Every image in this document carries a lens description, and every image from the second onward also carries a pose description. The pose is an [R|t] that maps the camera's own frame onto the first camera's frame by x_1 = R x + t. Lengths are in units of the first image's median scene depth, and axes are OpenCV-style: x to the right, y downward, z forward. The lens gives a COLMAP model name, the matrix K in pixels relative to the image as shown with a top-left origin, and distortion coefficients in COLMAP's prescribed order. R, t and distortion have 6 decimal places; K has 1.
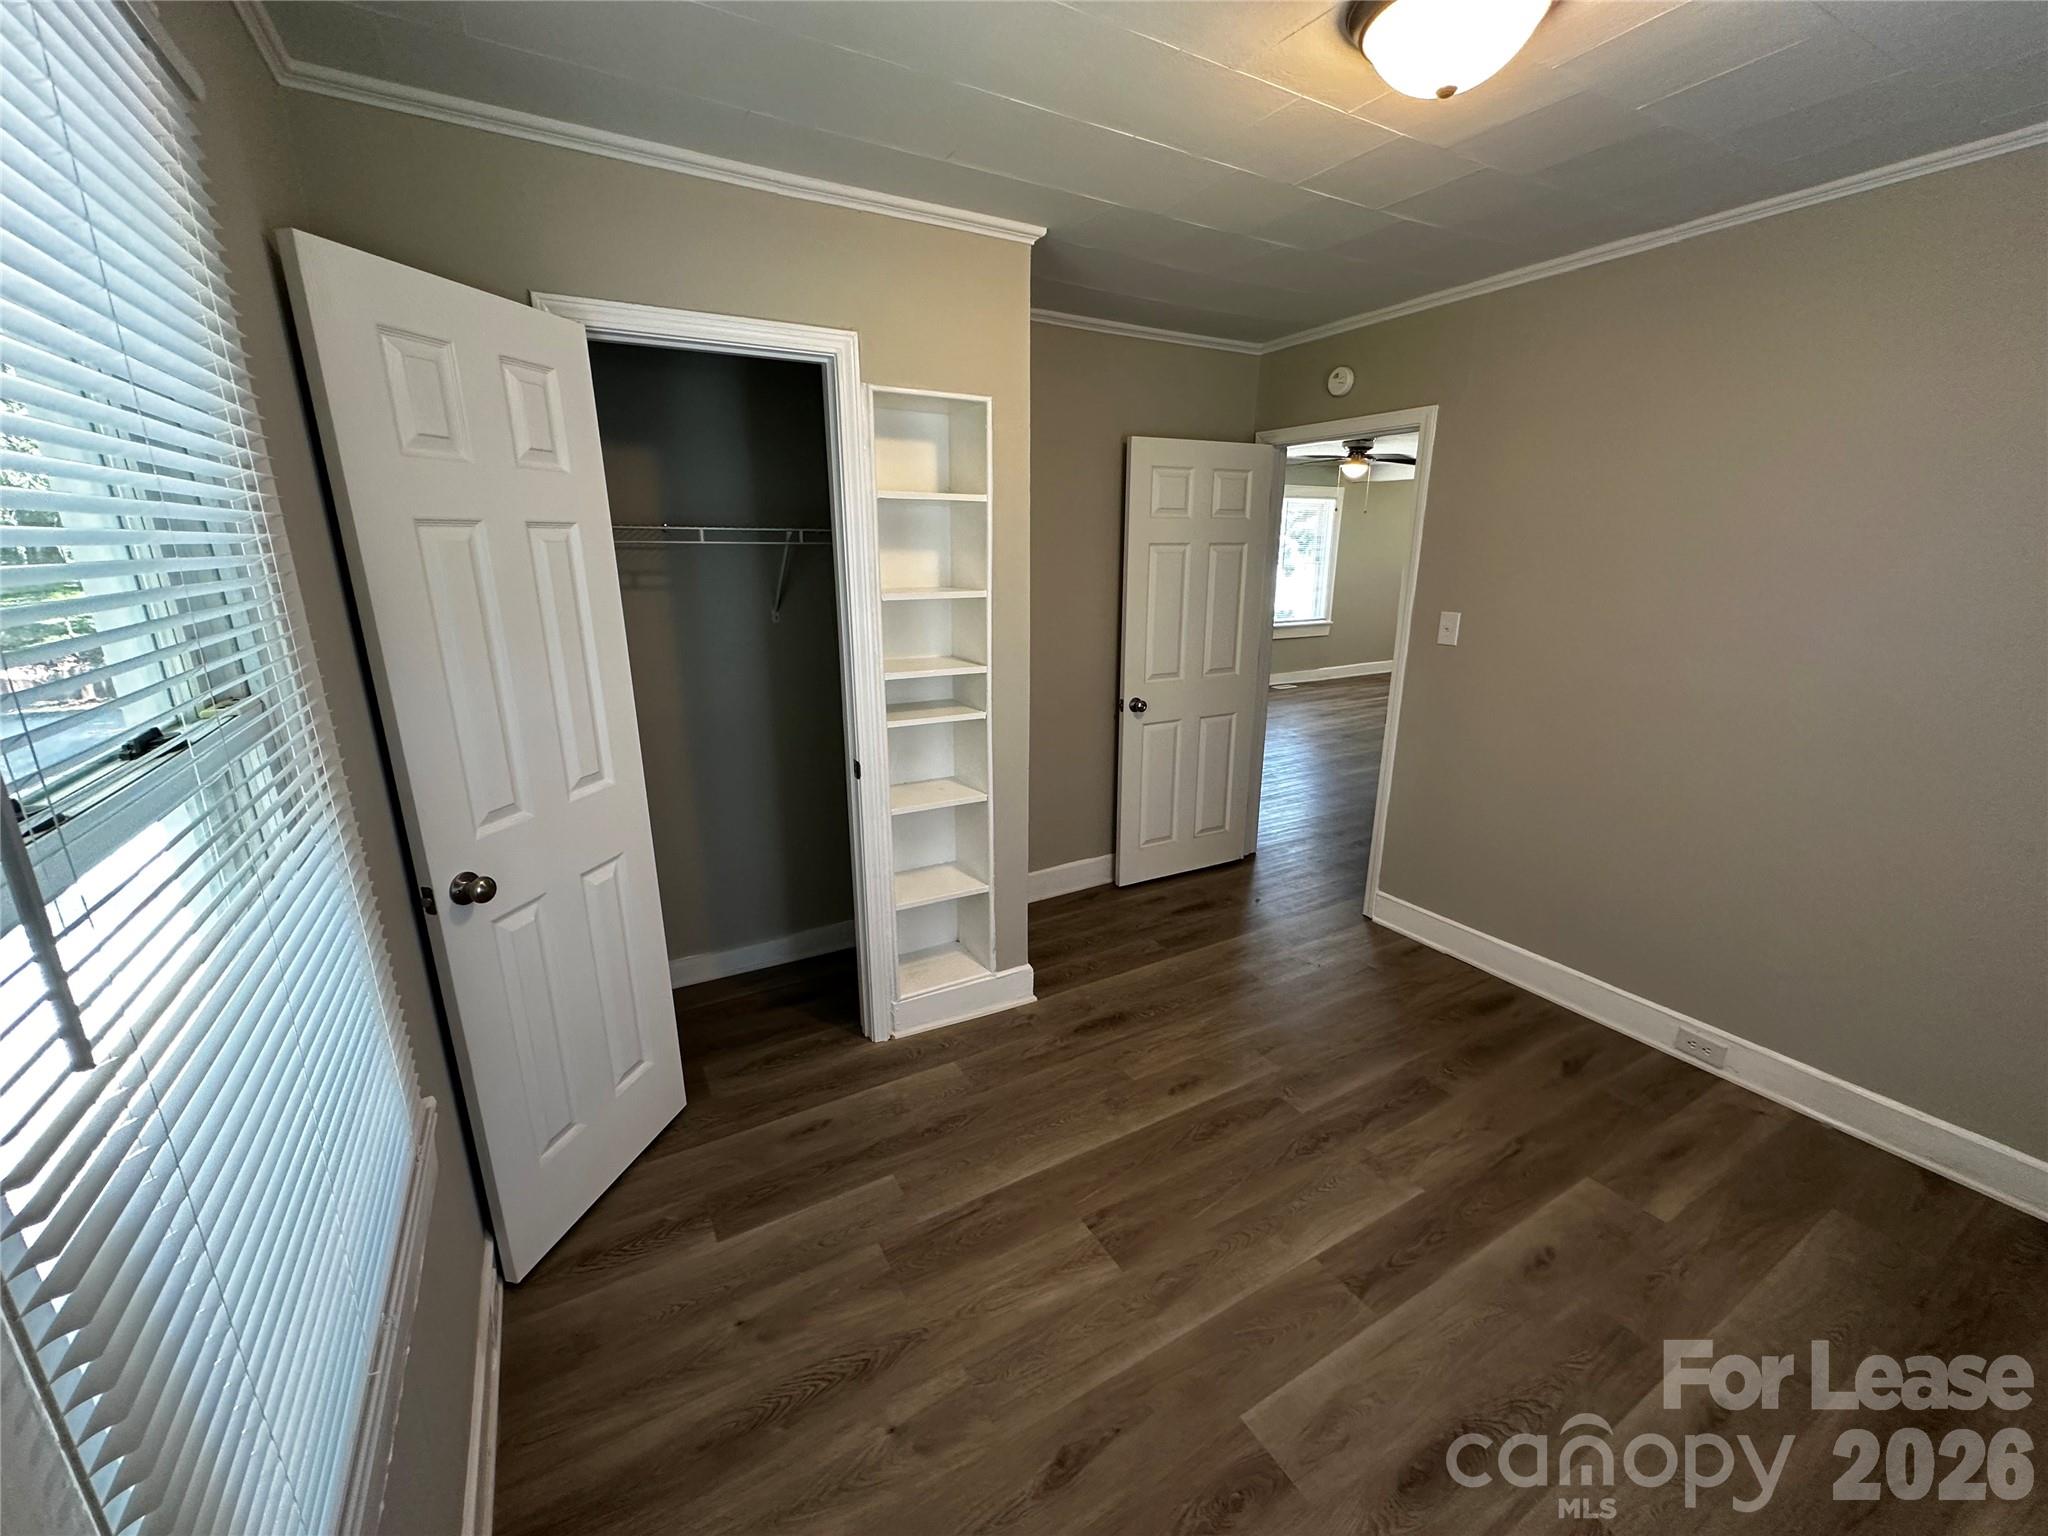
lens RADIAL K [[820.9, 0, 1033.7], [0, 820.9, 764.4], [0, 0, 1]] dist [-0.000057, 0.001699]
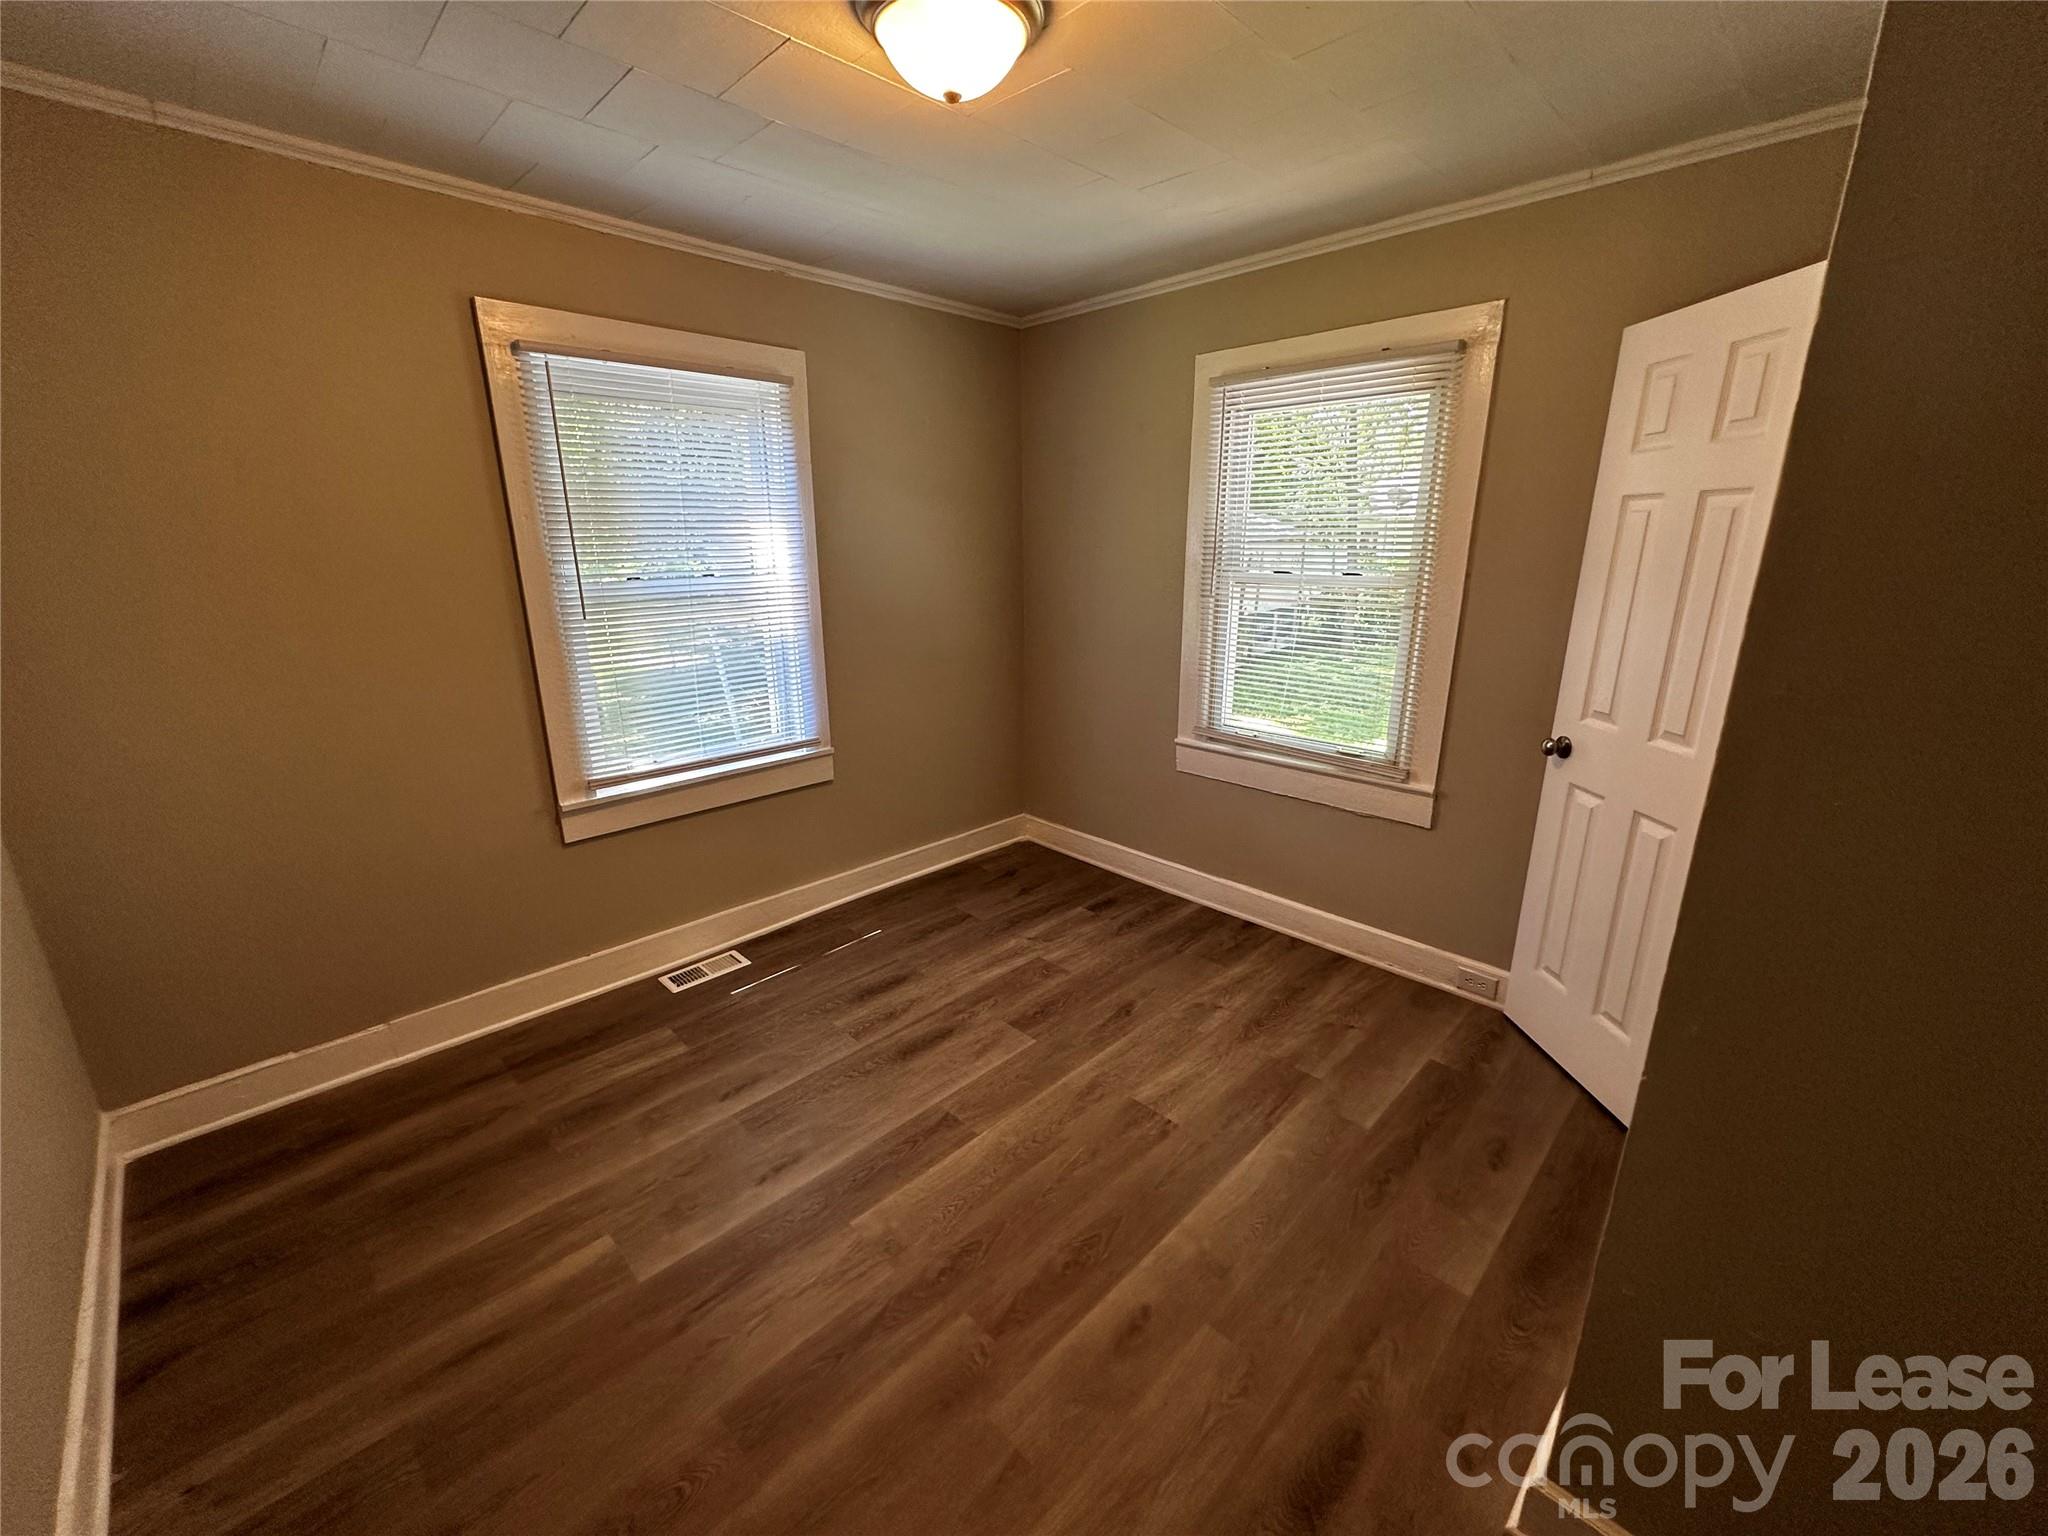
lens RADIAL K [[820.9, 0, 1030.8], [0, 820.9, 764.9], [0, 0, 1]] dist [-0.000057, 0.001699]
pose [[-0.965986, 0.072799, -0.248135, 0.487905], [-0.065464, 0.859455, 0.507003, -0.411229], [0.250170, 0.506002, -0.825456, 1.603800]]
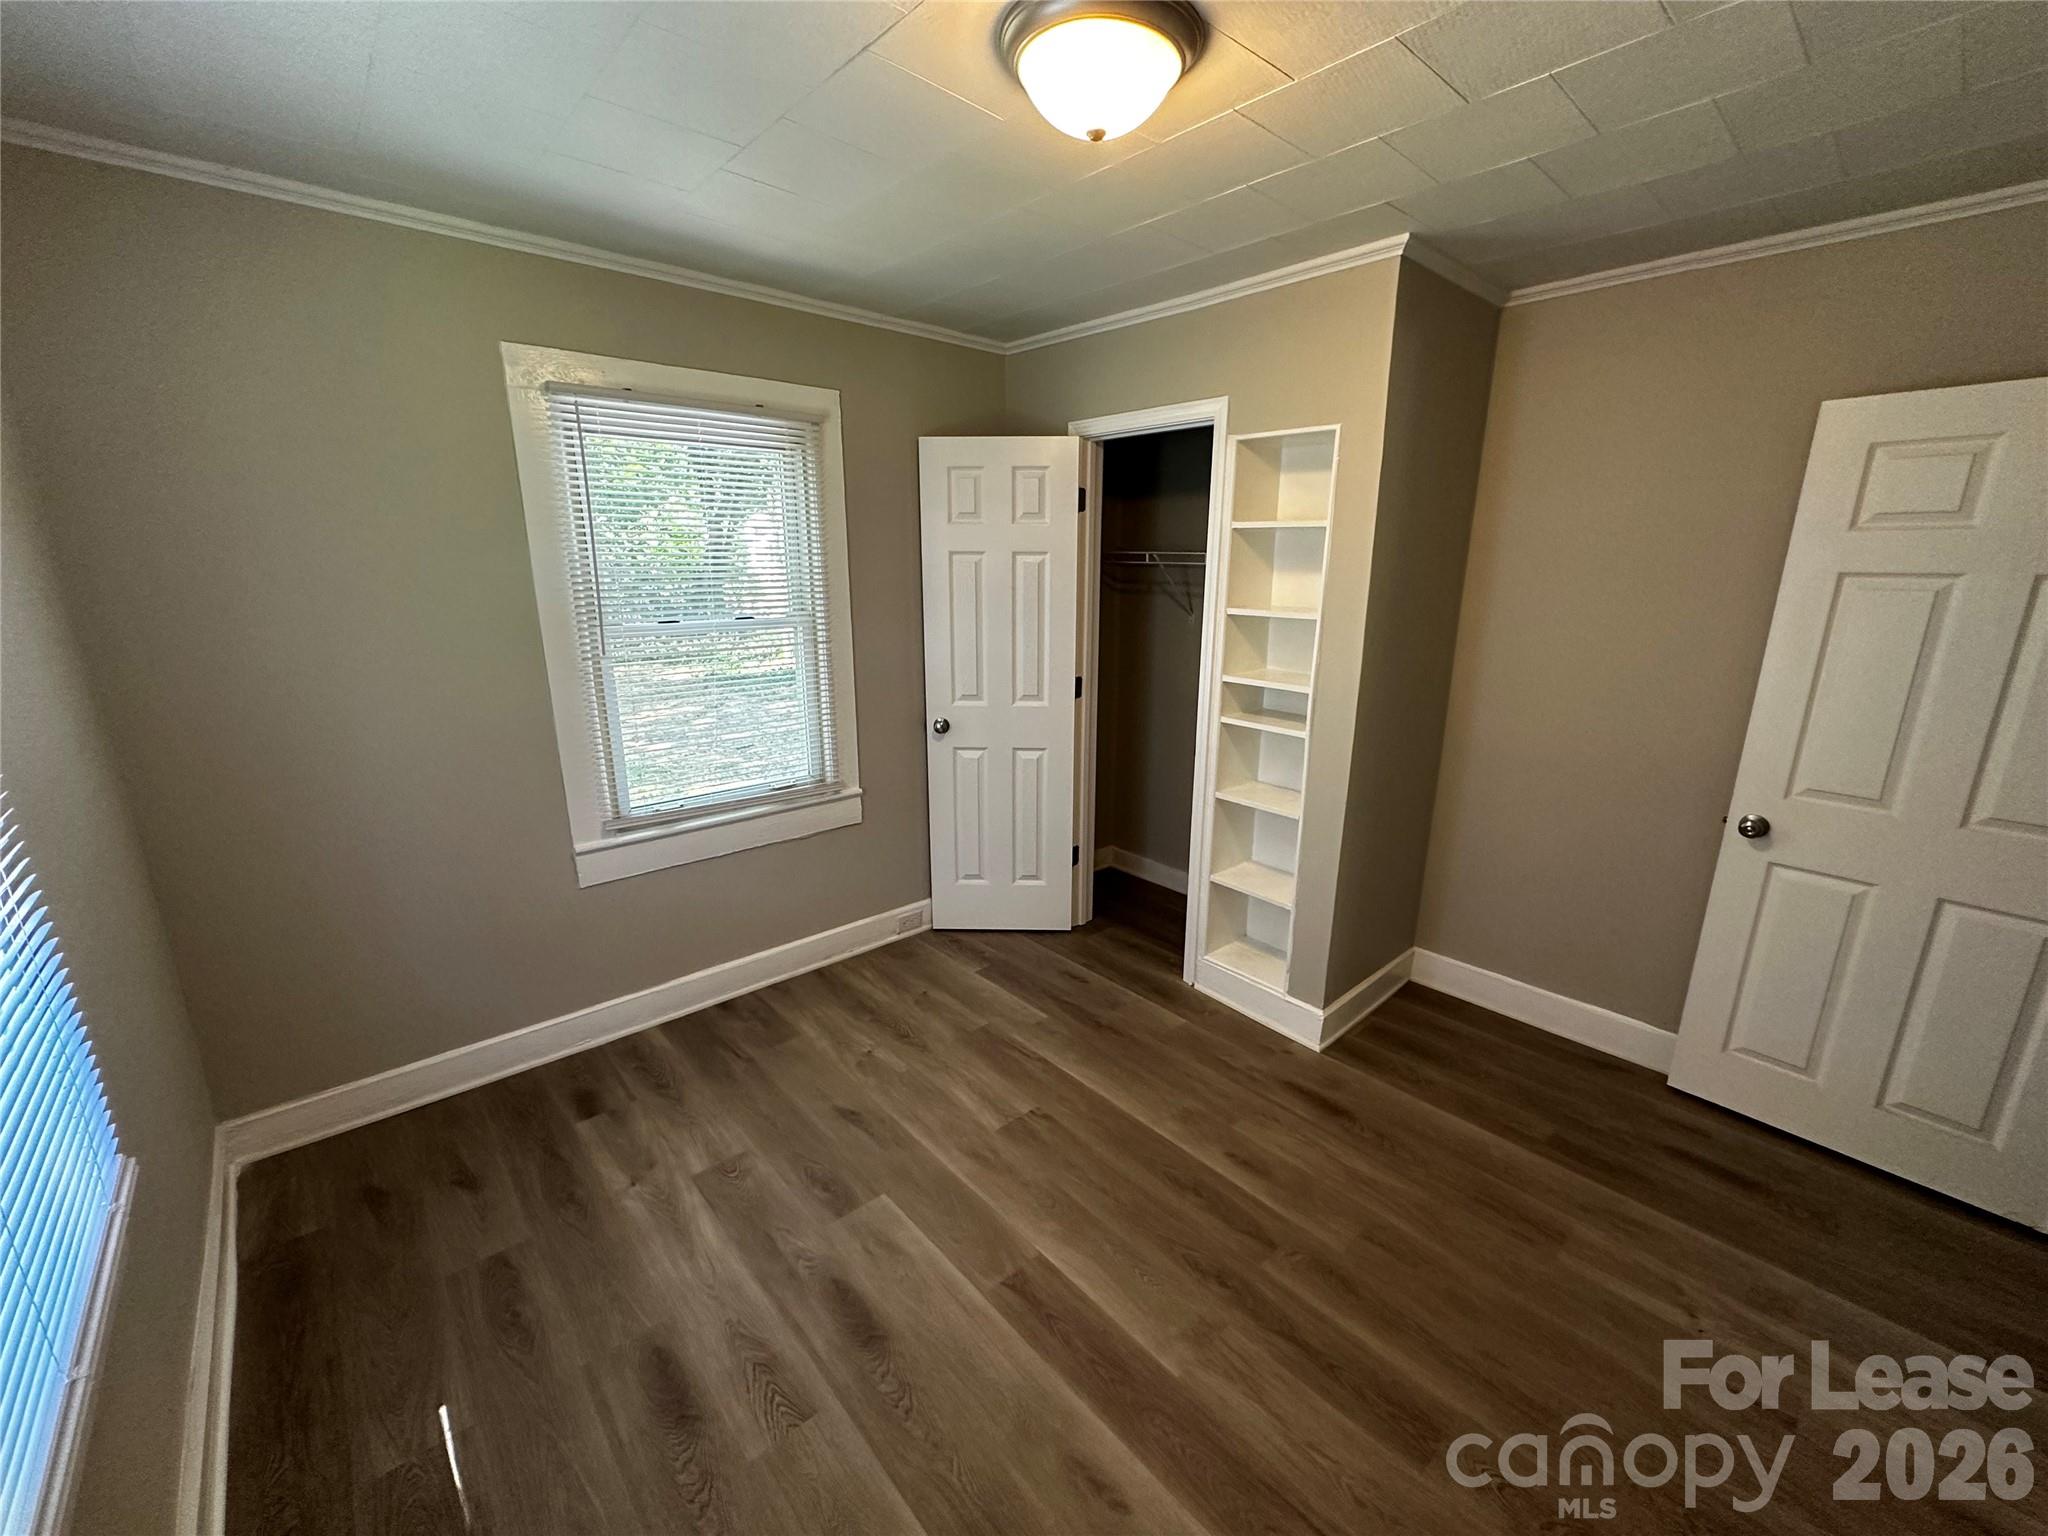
lens RADIAL K [[820.9, 0, 1017.9], [0, 820.9, 763.5], [0, 0, 1]] dist [-0.000057, 0.001699]
pose [[0.193412, 0.236316, -0.952232, 1.102042], [-0.262458, 0.947649, 0.181870, -0.153849], [0.945361, 0.214745, 0.245310, 0.550205]]
